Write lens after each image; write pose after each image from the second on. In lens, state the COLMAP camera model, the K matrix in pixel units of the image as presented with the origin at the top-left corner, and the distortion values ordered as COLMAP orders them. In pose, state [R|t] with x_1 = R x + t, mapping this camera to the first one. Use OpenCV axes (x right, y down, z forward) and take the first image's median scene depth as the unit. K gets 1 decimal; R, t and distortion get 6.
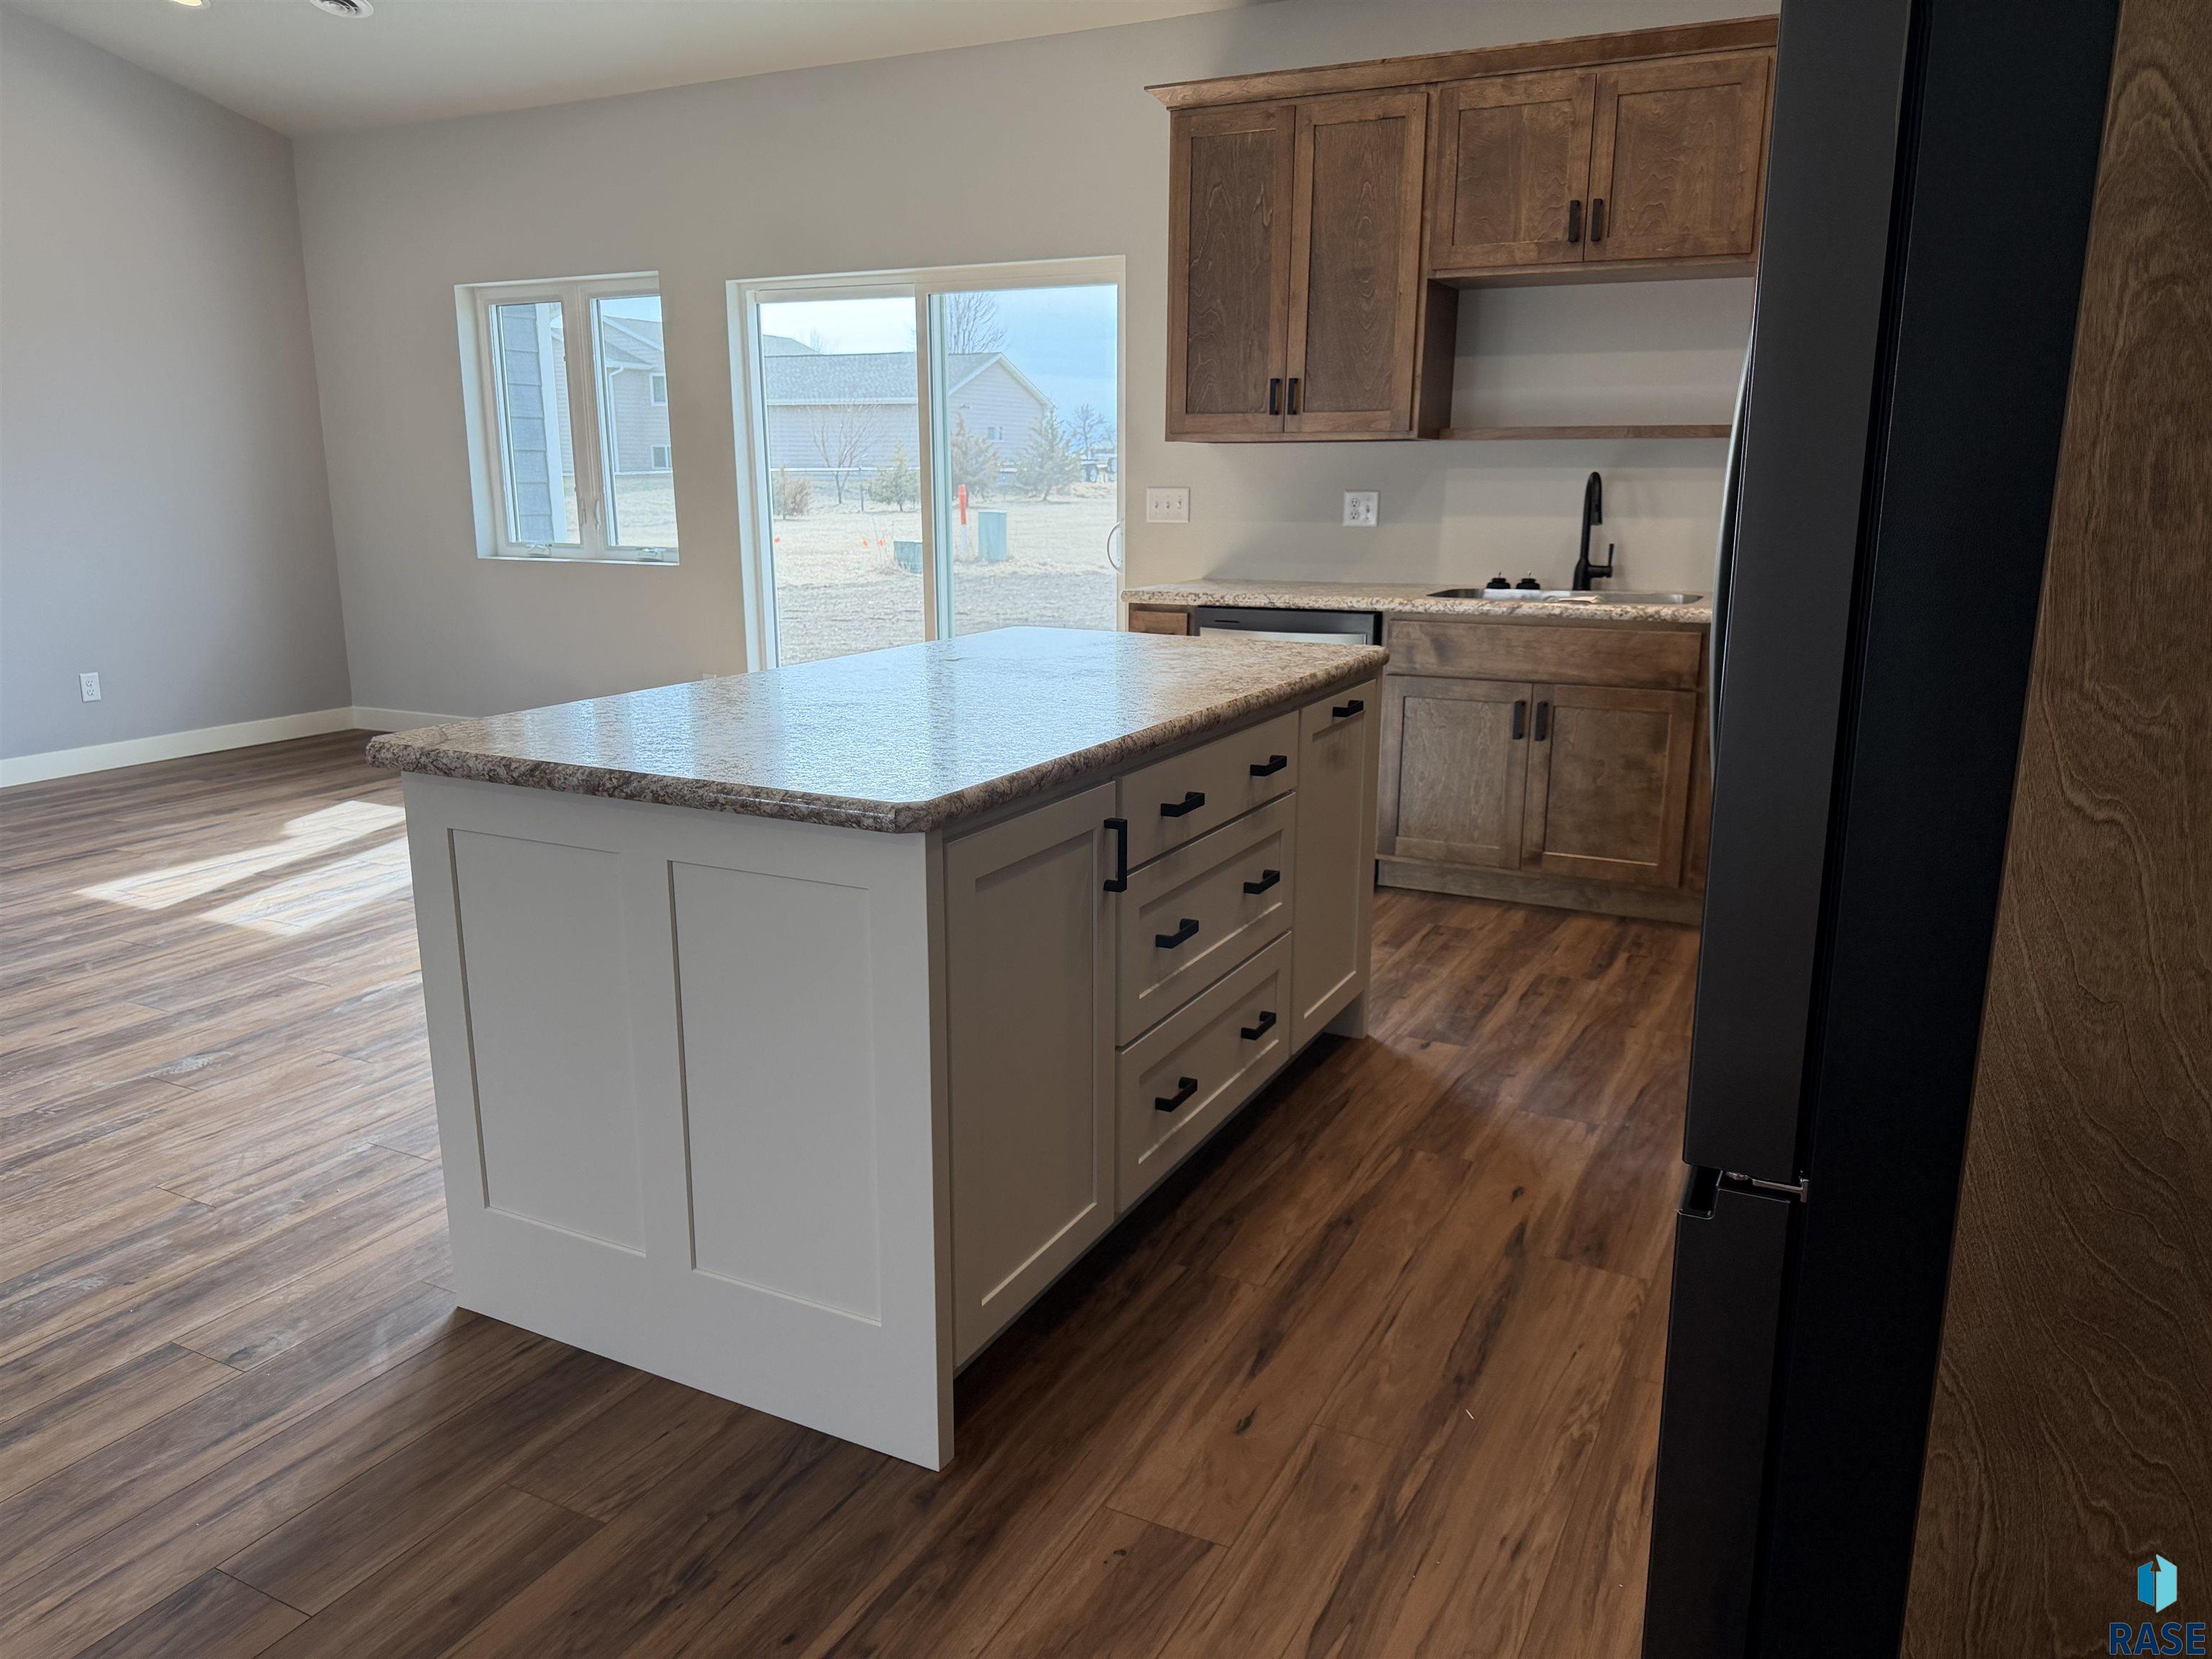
lens RADIAL K [[1559.1, 0, 1095.7], [0, 1559.1, 852.5], [0, 0, 1]] dist [0.051172, -0.060462]
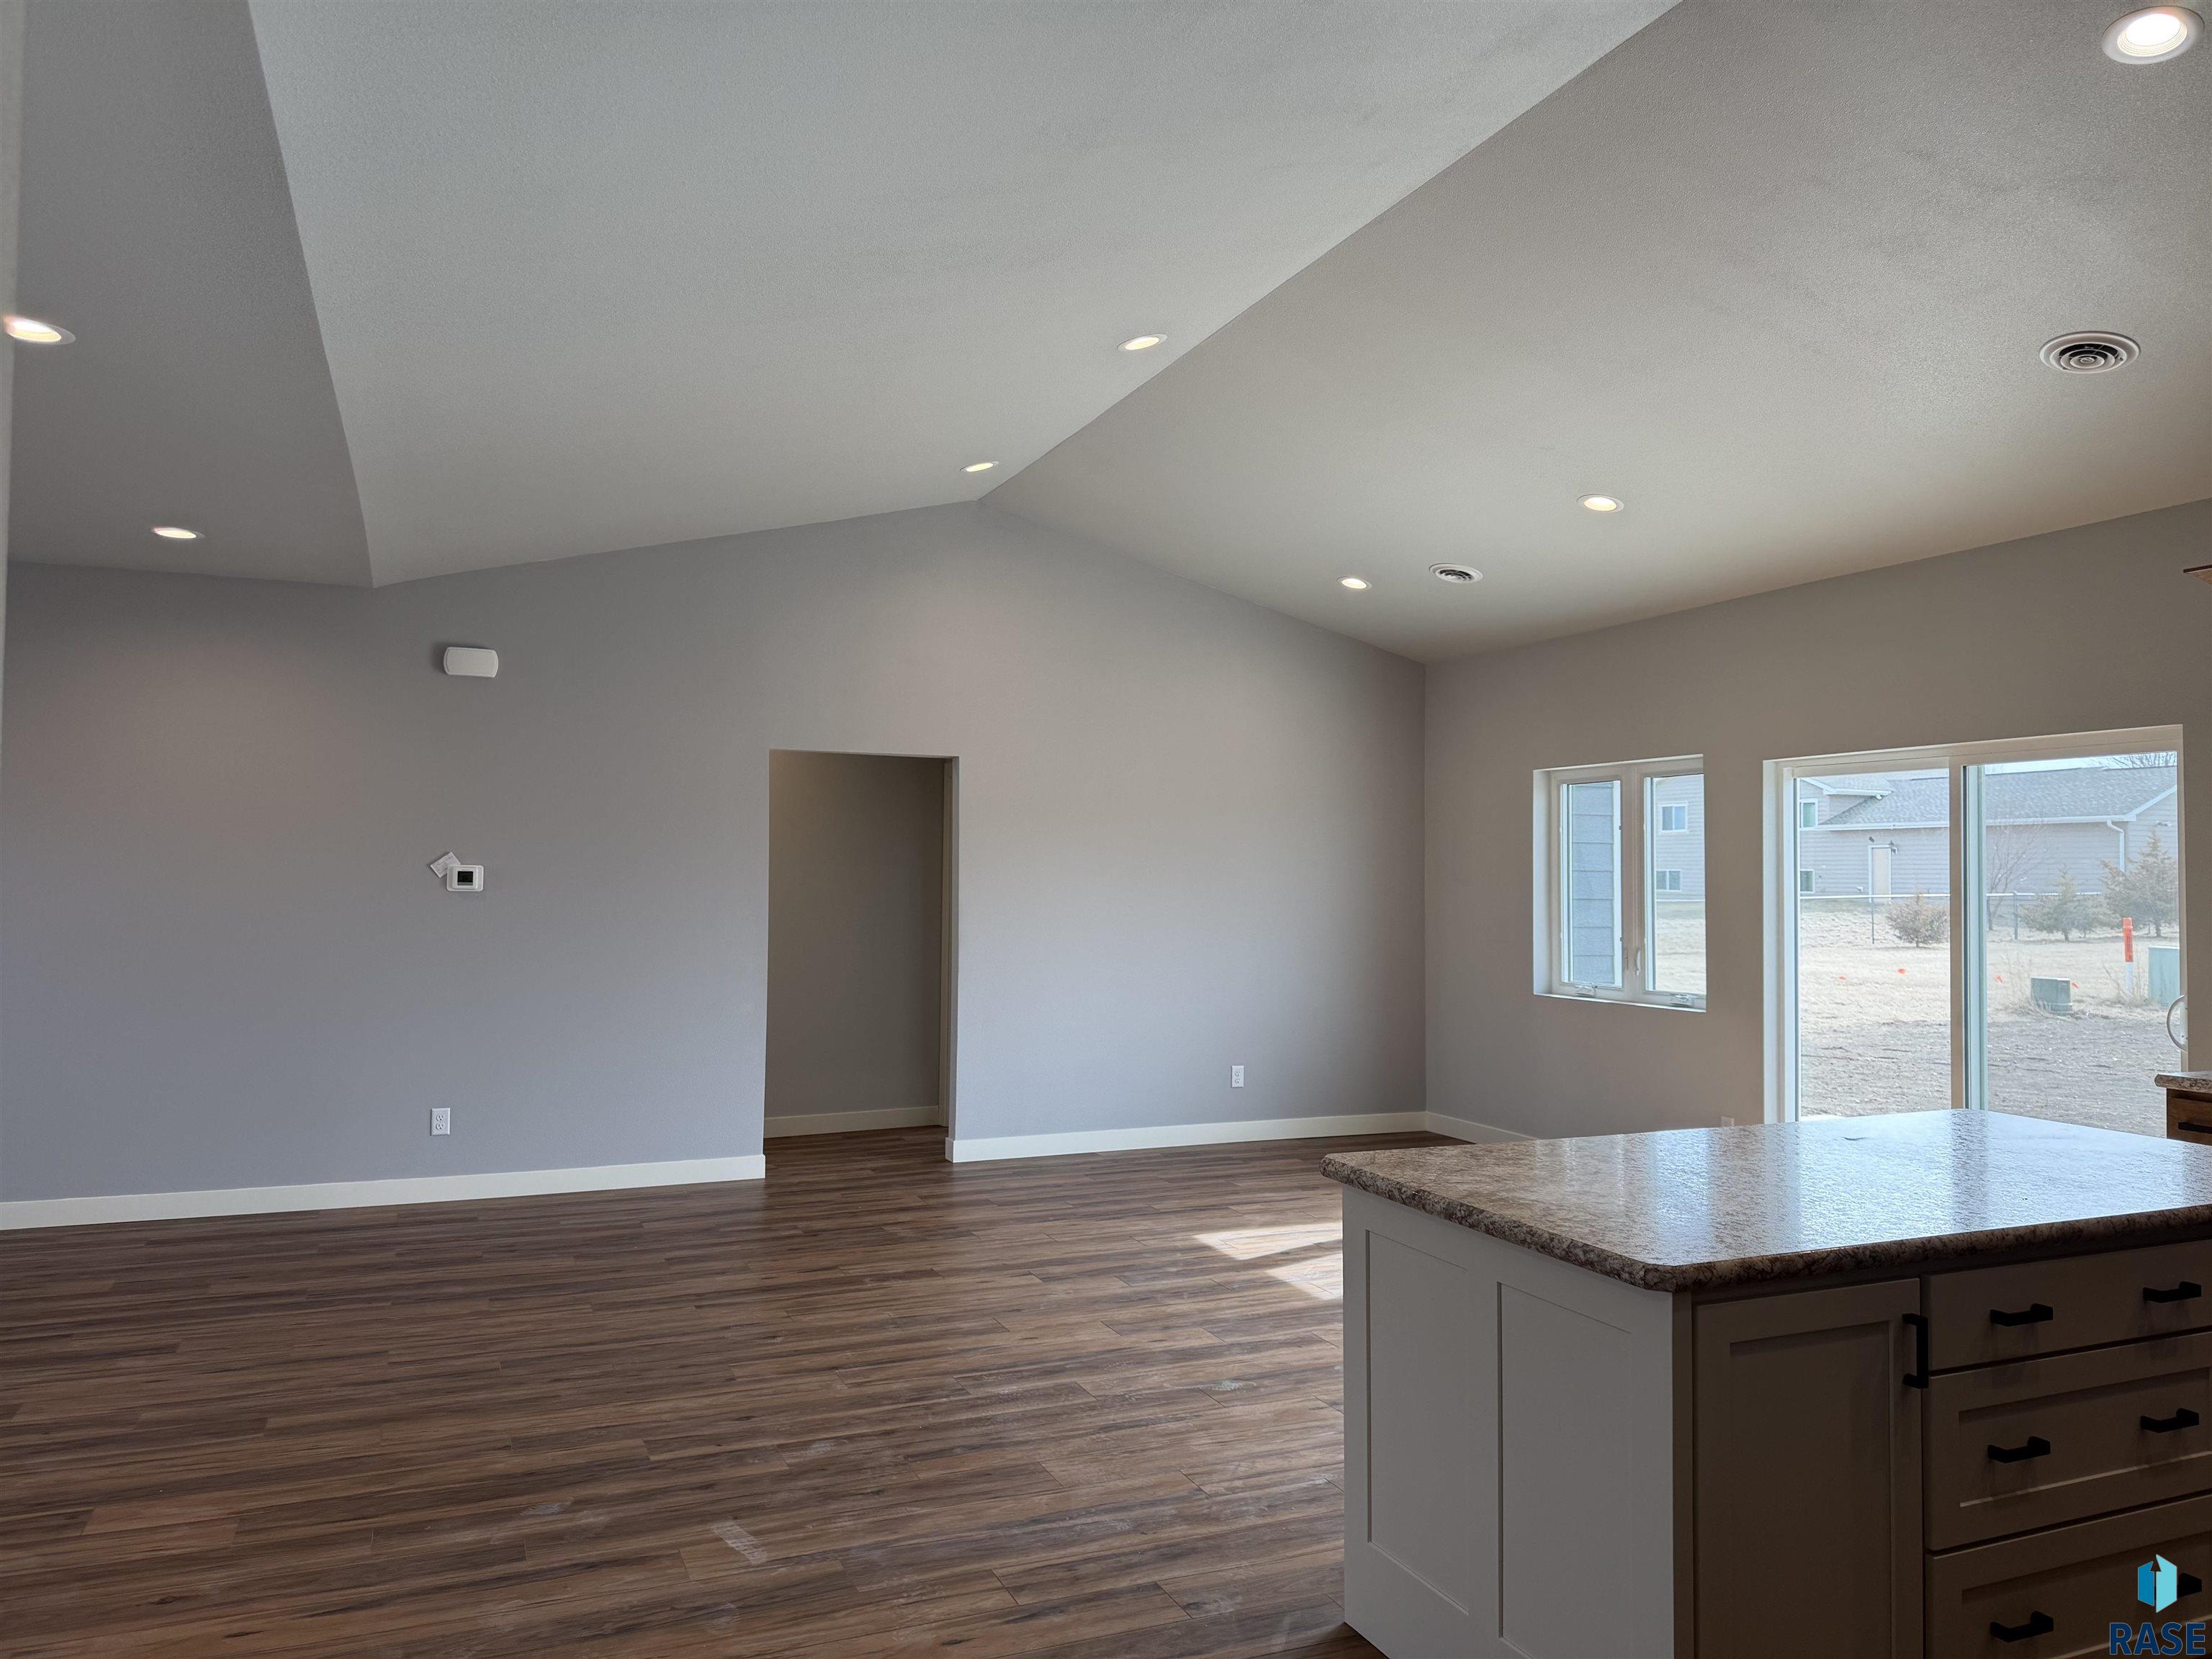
lens RADIAL K [[1559.1, 0, 1094.6], [0, 1559.1, 788.1], [0, 0, 1]] dist [0.051172, -0.060462]
pose [[0.771896, -0.028622, -0.635104, 0.143757], [-0.159655, 0.958245, -0.237226, -0.011381], [0.615375, 0.284511, 0.735097, -0.132349]]
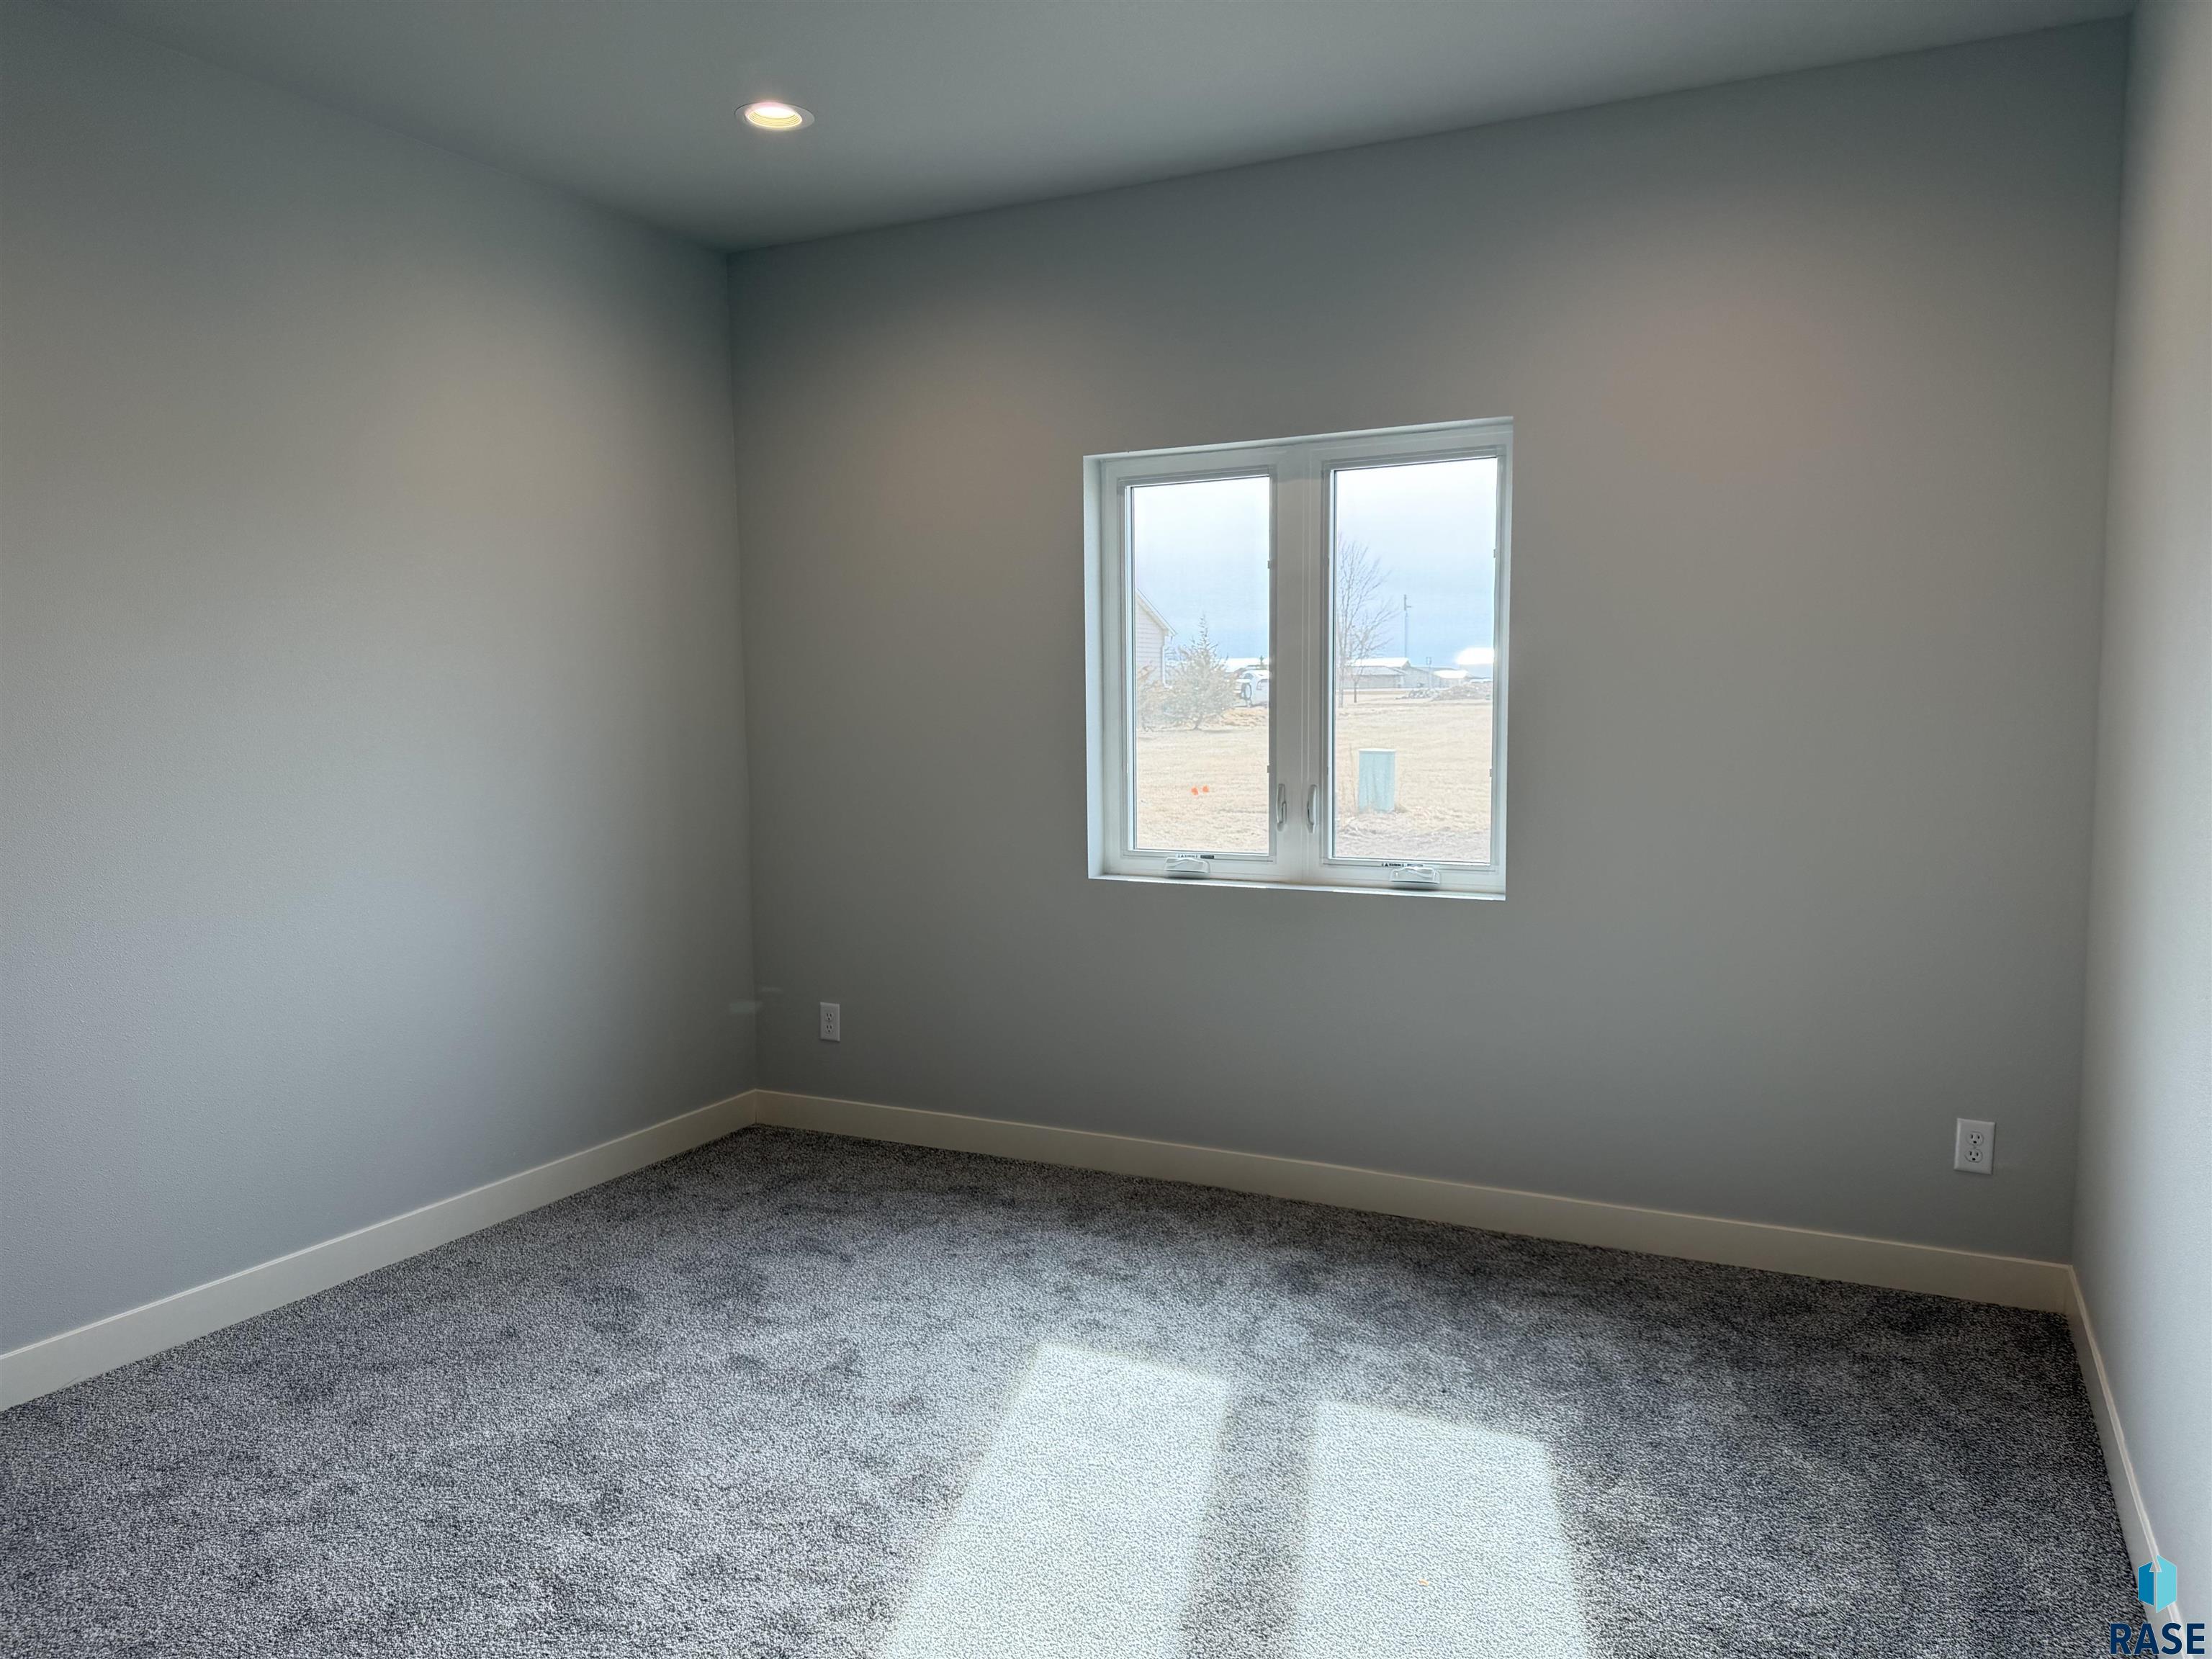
lens RADIAL K [[1559.1, 0, 1110.6], [0, 1559.1, 812.3], [0, 0, 1]] dist [0.051172, -0.060462]
pose [[0.999804, -0.019463, 0.003726, -0.625588], [0.019788, 0.990645, -0.135025, -0.207573], [-0.001063, 0.135072, 0.990835, 0.624161]]
